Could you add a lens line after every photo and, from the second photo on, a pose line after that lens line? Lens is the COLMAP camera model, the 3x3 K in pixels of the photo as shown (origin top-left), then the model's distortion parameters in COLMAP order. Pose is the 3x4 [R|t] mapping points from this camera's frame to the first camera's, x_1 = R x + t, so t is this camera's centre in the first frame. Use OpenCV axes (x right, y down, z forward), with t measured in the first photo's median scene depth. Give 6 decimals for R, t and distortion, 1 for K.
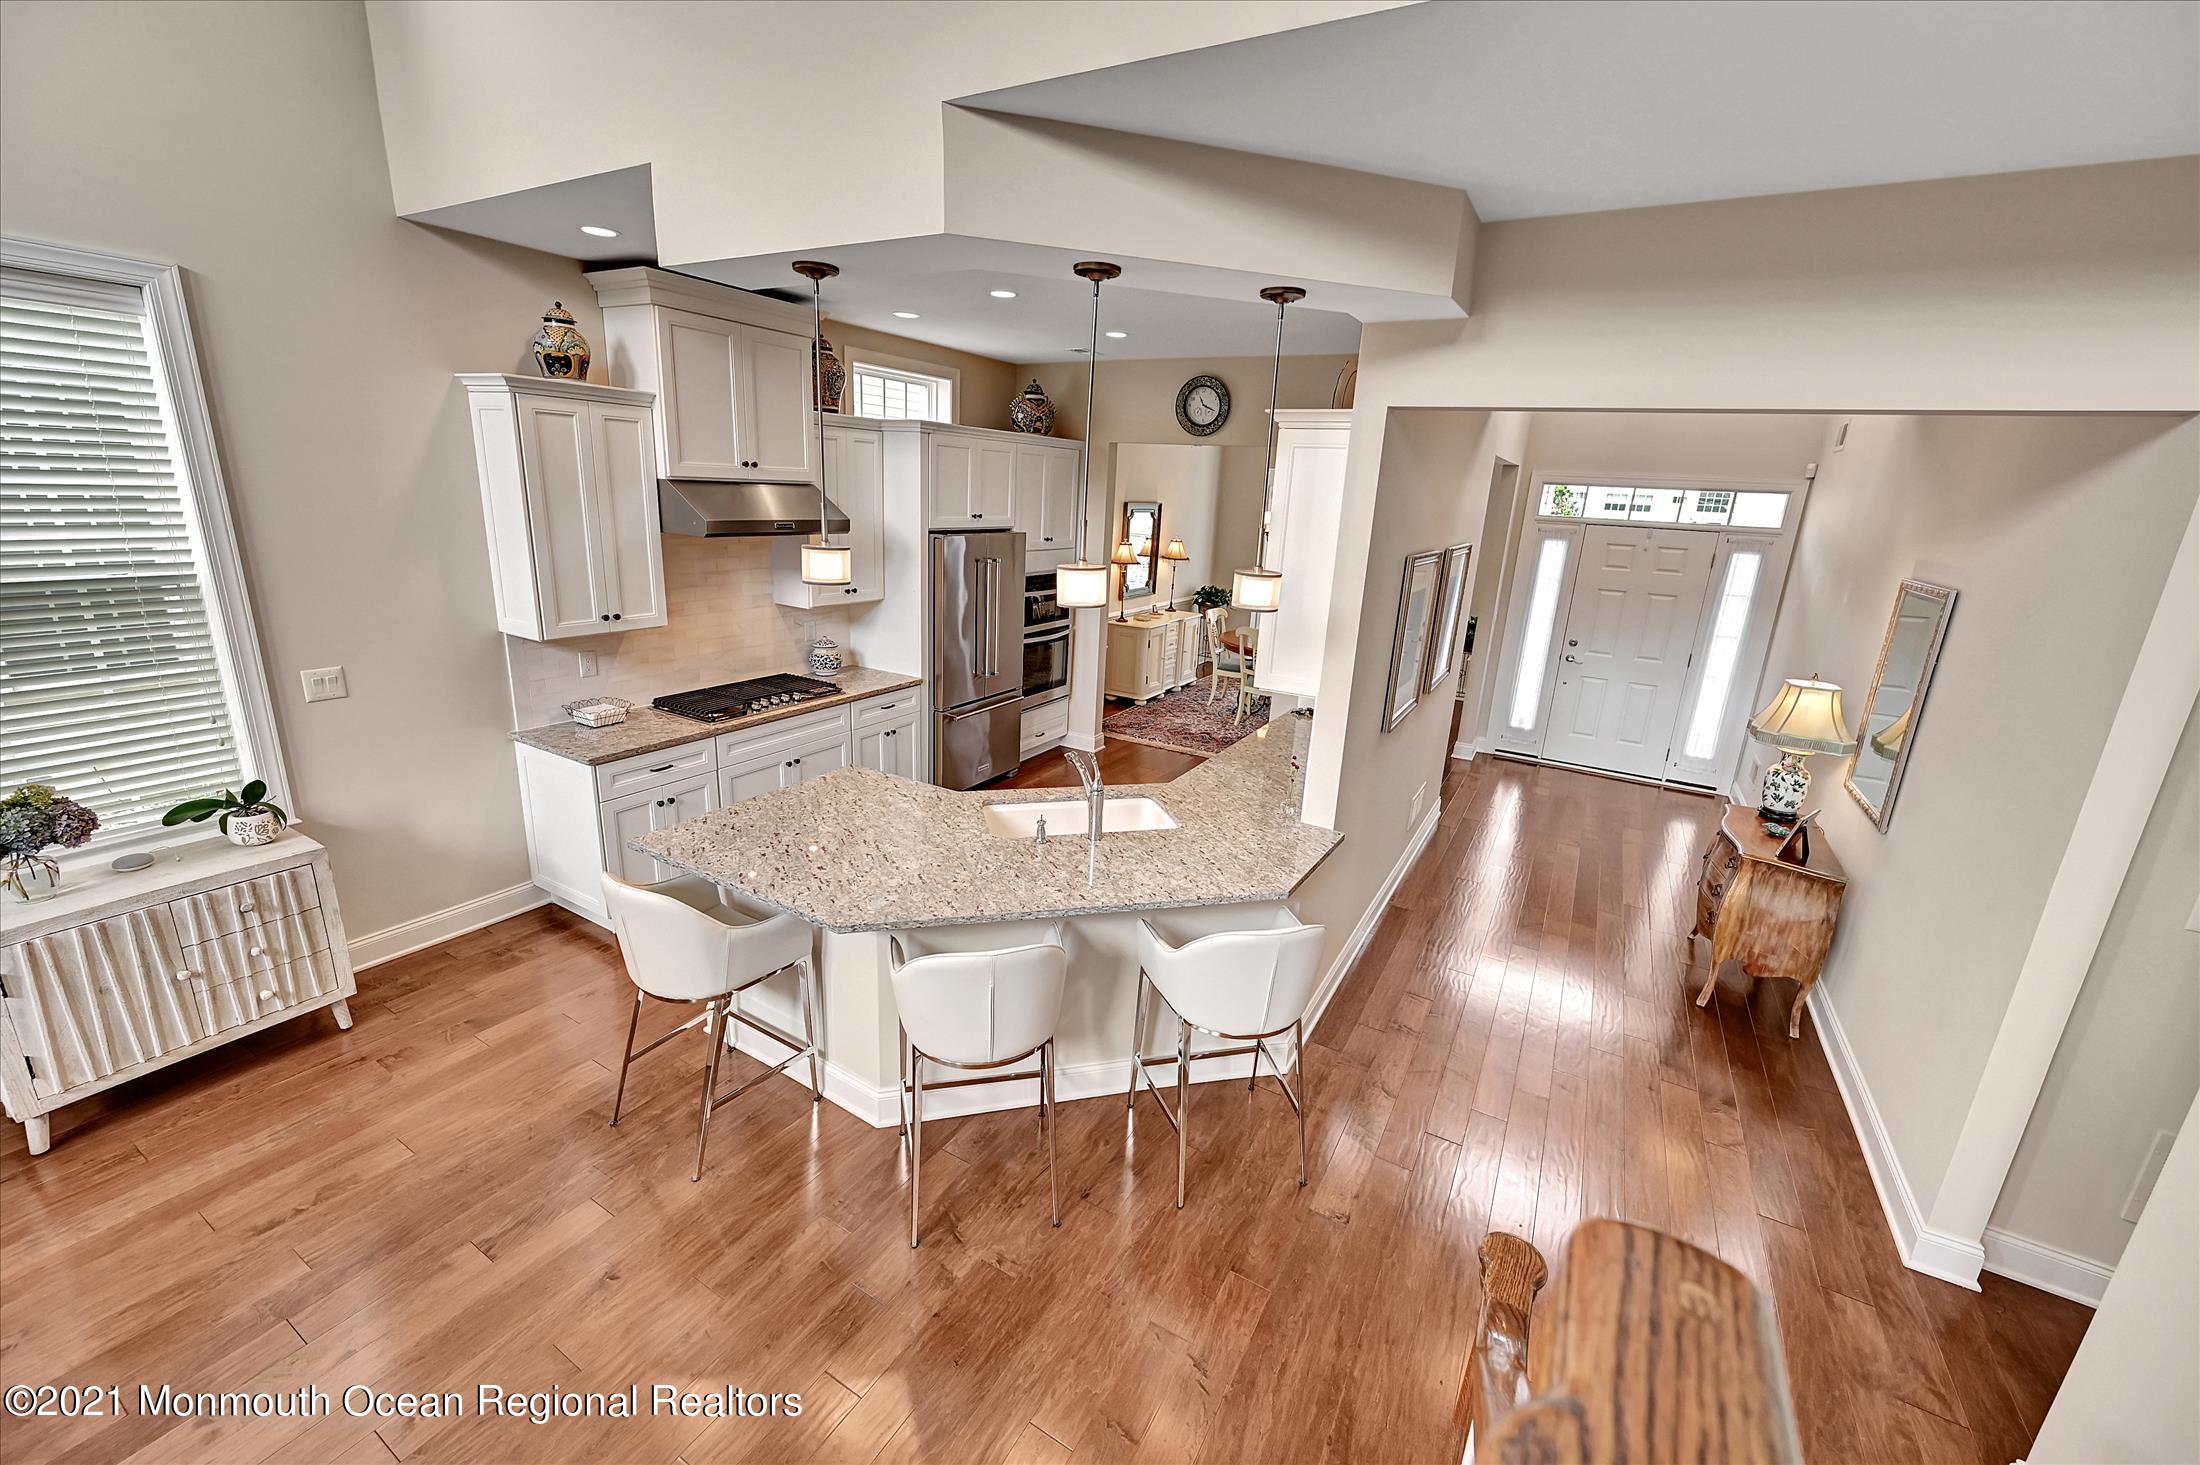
lens RADIAL K [[860.2, 0, 1104.1], [0, 860.2, 717.4], [0, 0, 1]] dist [-0.000297, -0.000842]
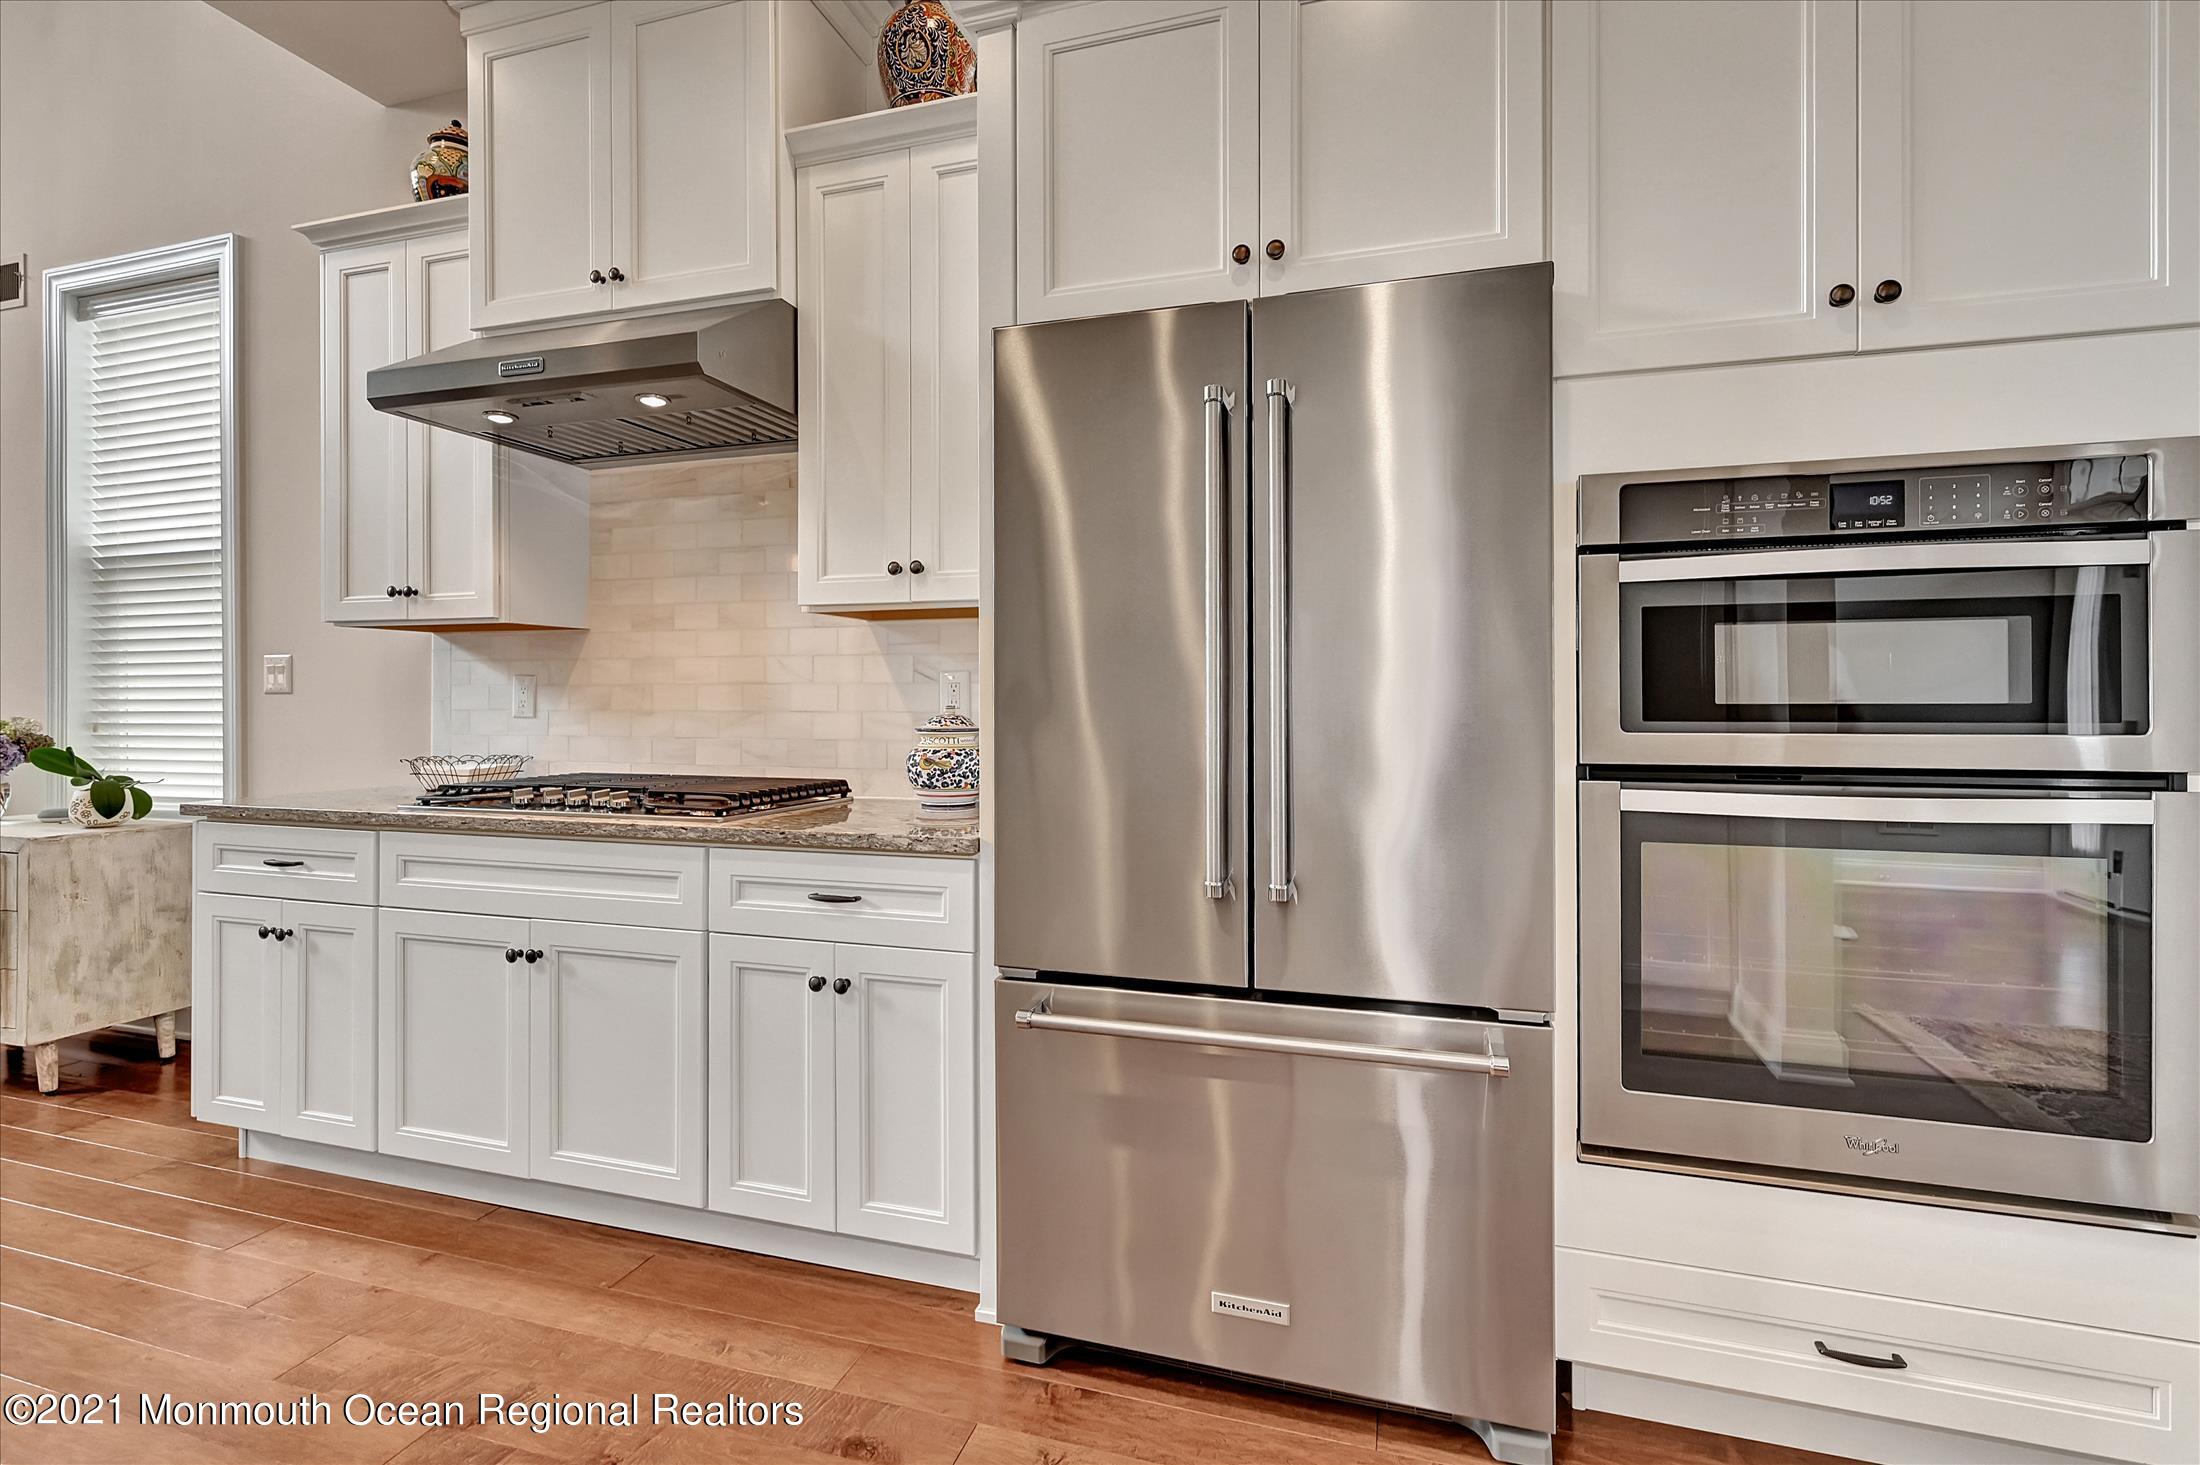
lens RADIAL K [[972.1, 0, 1116.4], [0, 972.1, 690.9], [0, 0, 1]] dist [0.000846, -0.000653]
pose [[0.233754, -0.056331, -0.970663, 0.139842], [-0.240584, 0.963925, -0.113877, -0.078611], [0.942061, 0.260145, 0.211769, 1.113936]]
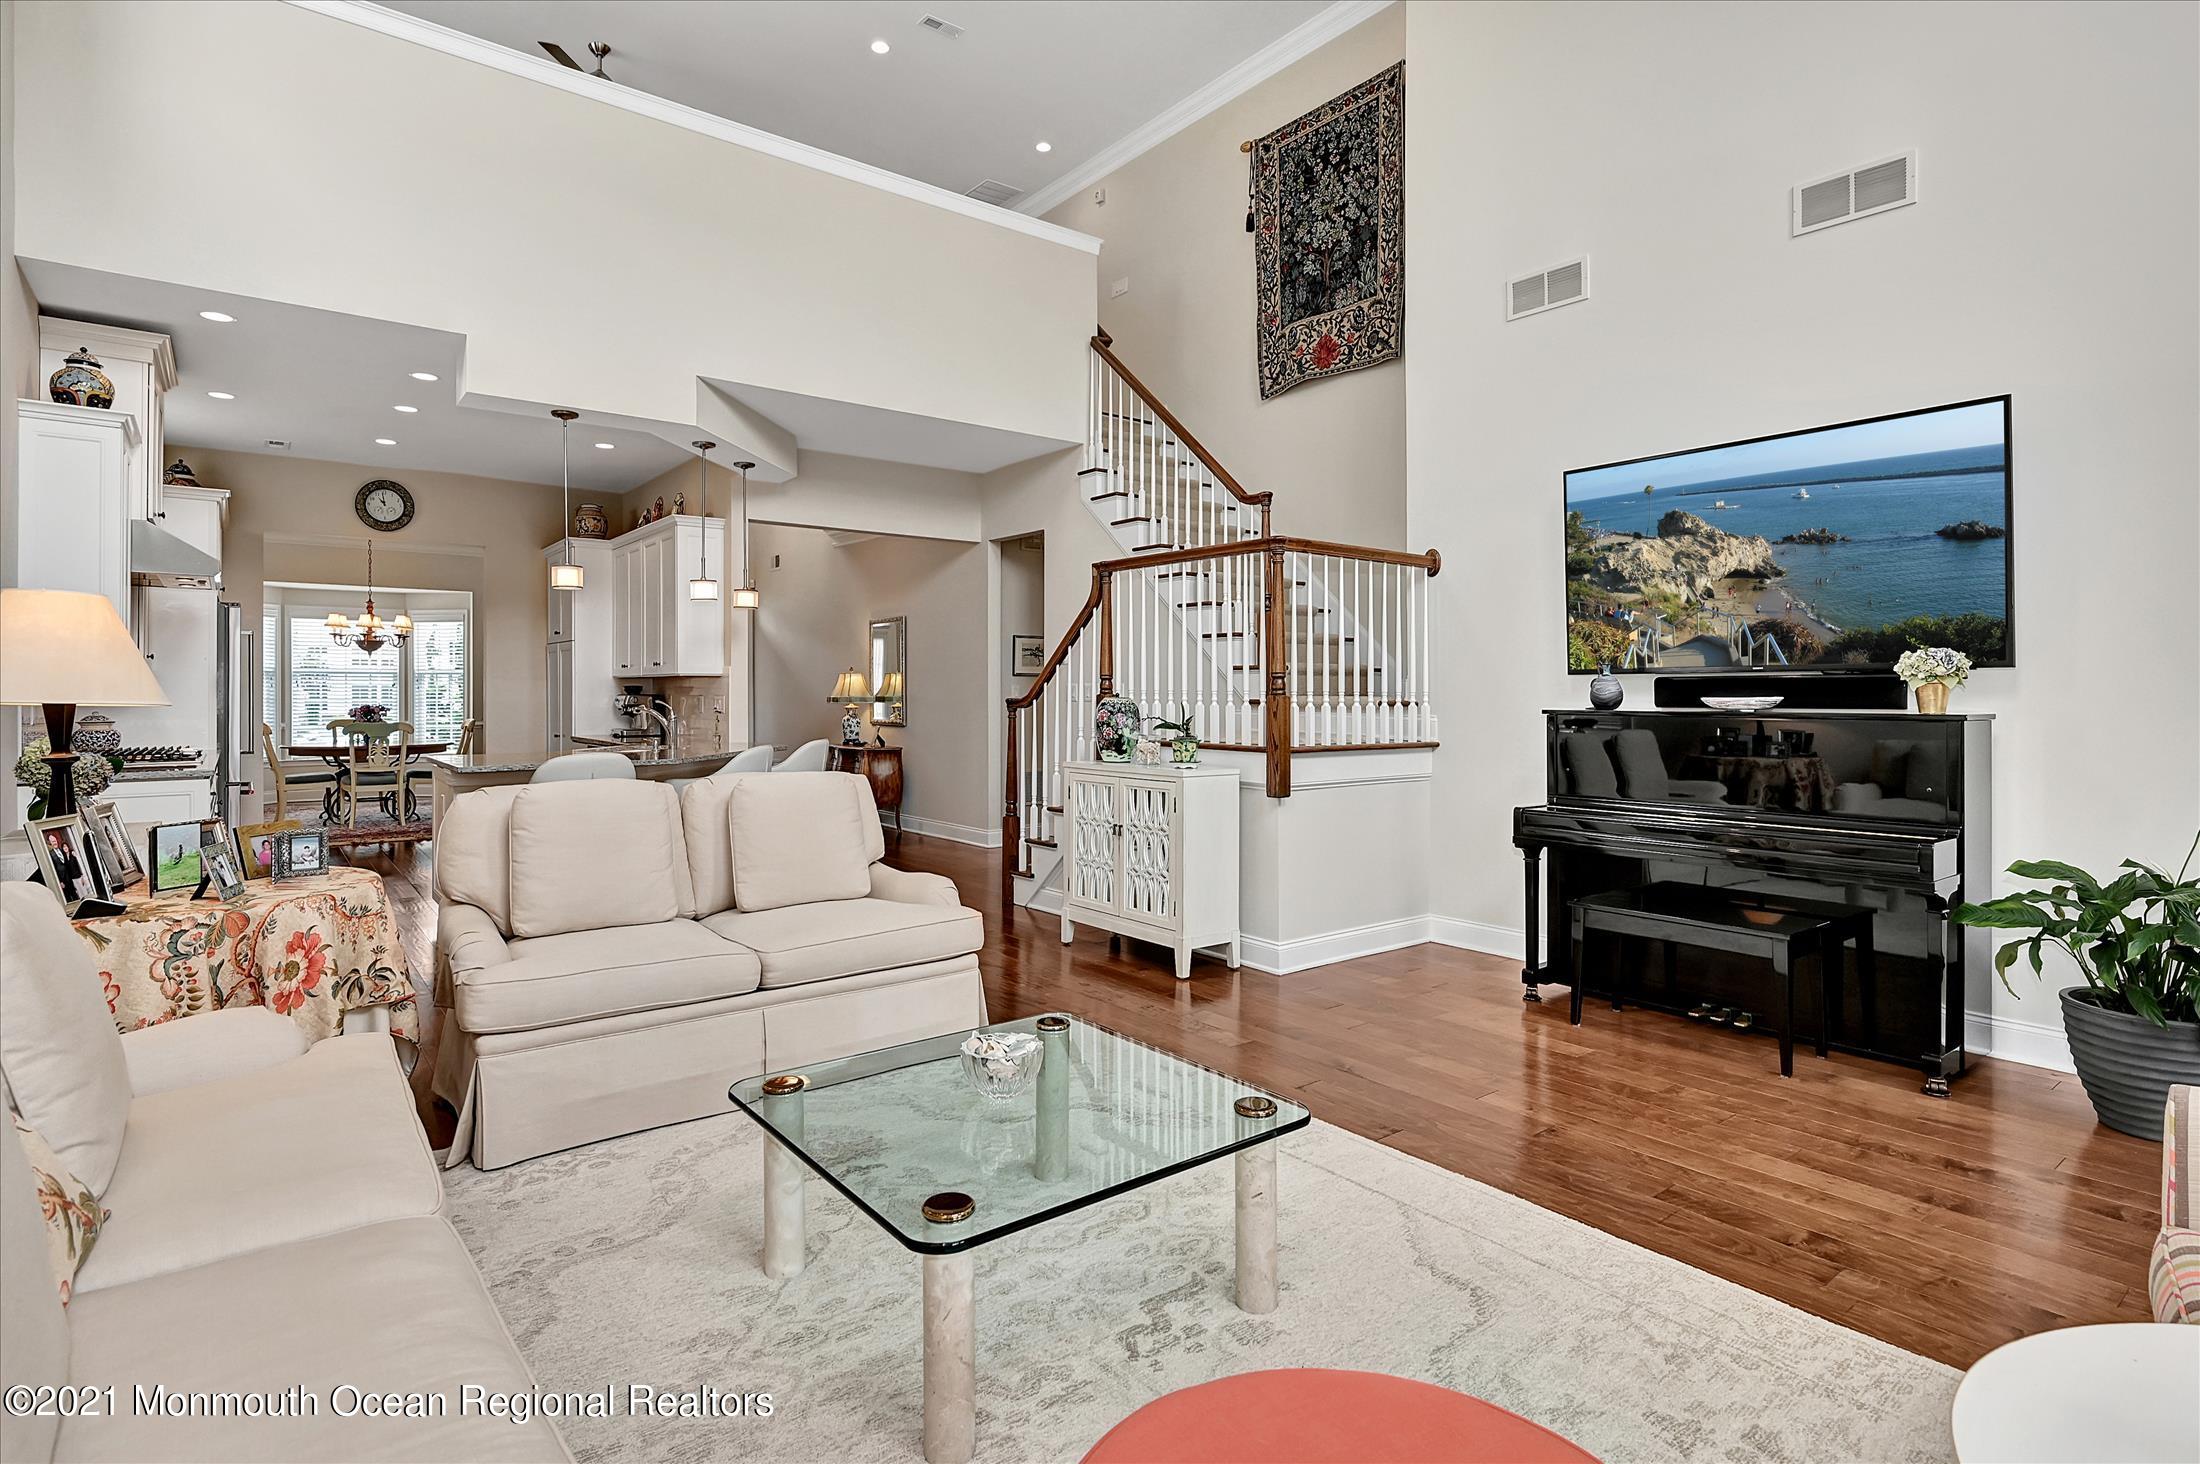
lens RADIAL K [[1092.1, 0, 1106.5], [0, 1092.1, 689.4], [0, 0, 1]] dist [-0.001753, 0.001071]
pose [[0.364133, -0.046230, 0.930199, -1.113442], [0.261599, 0.963636, -0.054513, 0.245669], [-0.893853, 0.263189, 0.362985, -0.373601]]
